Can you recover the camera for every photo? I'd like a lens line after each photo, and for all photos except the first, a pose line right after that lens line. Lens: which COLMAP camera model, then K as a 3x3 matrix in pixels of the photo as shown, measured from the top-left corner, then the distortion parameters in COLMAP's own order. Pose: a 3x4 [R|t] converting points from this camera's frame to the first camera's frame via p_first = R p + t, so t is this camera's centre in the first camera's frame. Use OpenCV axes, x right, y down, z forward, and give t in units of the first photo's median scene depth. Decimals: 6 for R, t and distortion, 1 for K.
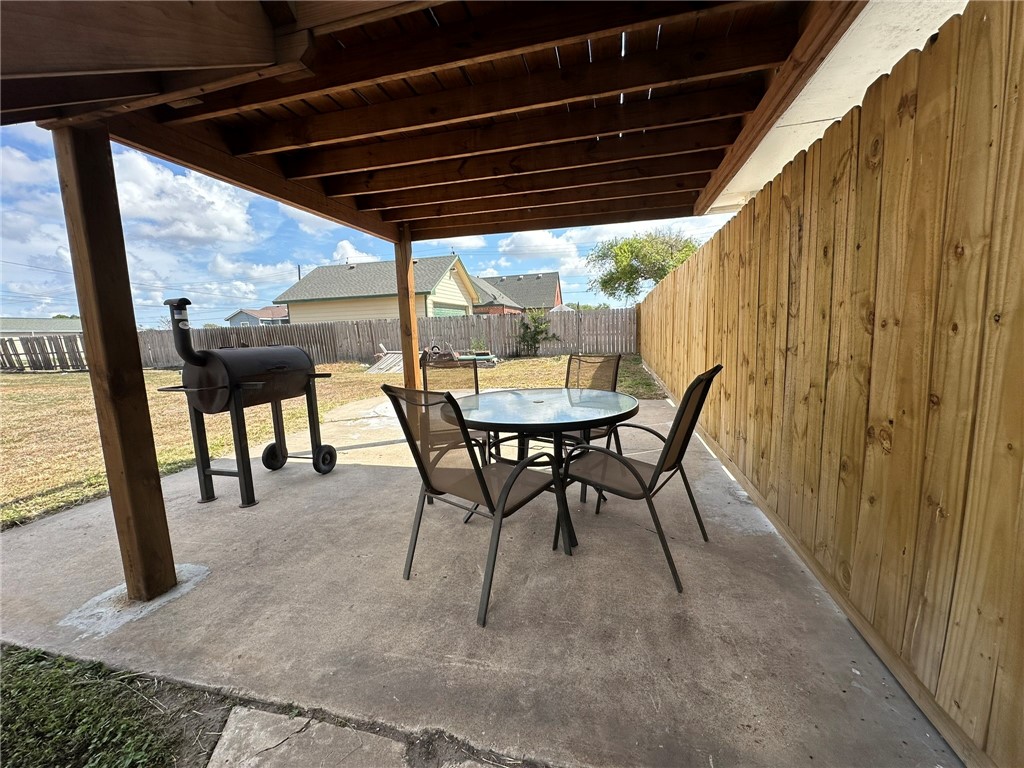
lens RADIAL K [[409.8, 0, 512.1], [0, 409.8, 384.8], [0, 0, 1]] dist [-0.003527, 0.000837]
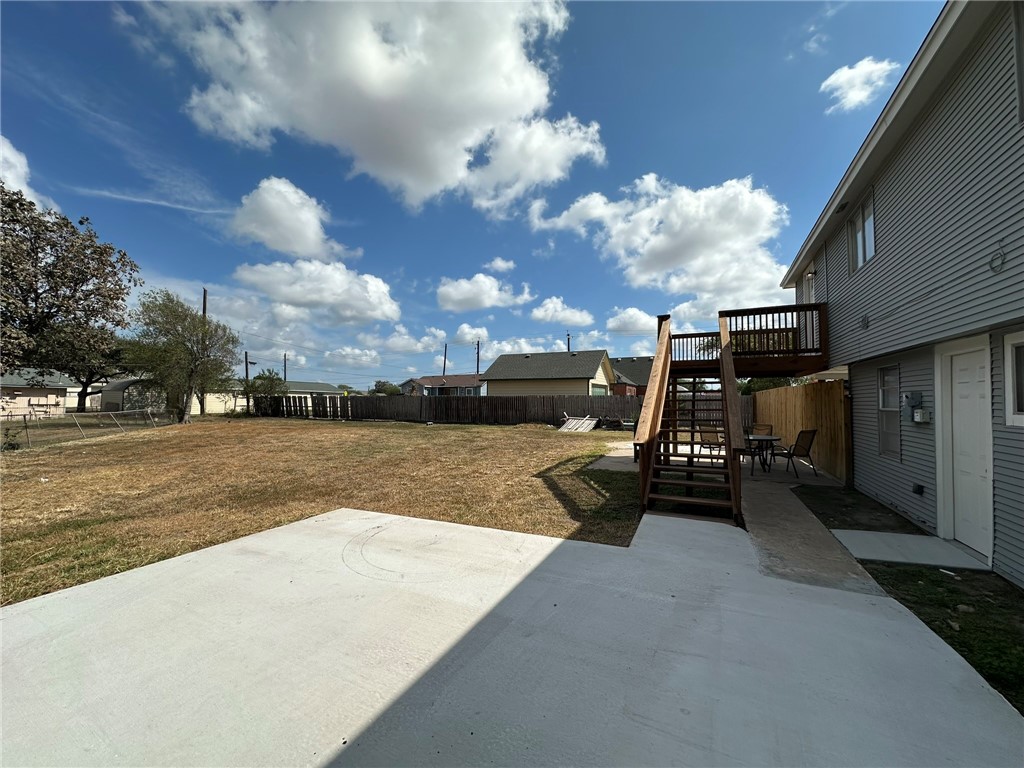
lens RADIAL K [[409.8, 0, 511.2], [0, 409.8, 386.4], [0, 0, 1]] dist [-0.003527, 0.000837]
pose [[0.979447, 0.034601, -0.198714, -0.185975], [-0.066049, 0.985879, -0.153886, 0.043466], [0.190583, 0.163848, 0.967901, -0.427546]]
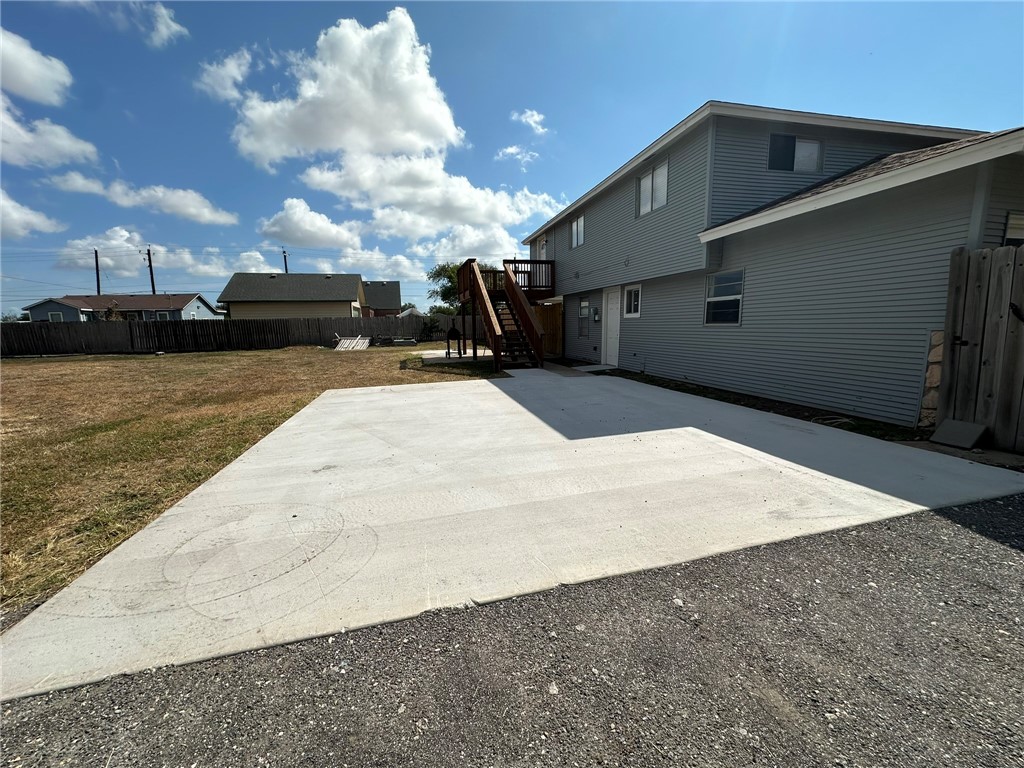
lens RADIAL K [[409.8, 0, 515.0], [0, 409.8, 385.4], [0, 0, 1]] dist [-0.003527, 0.000837]
pose [[0.878409, -0.051502, 0.475127, -0.405151], [0.048760, 0.998646, 0.018103, 0.092867], [-0.475416, 0.007266, 0.879731, -0.624623]]
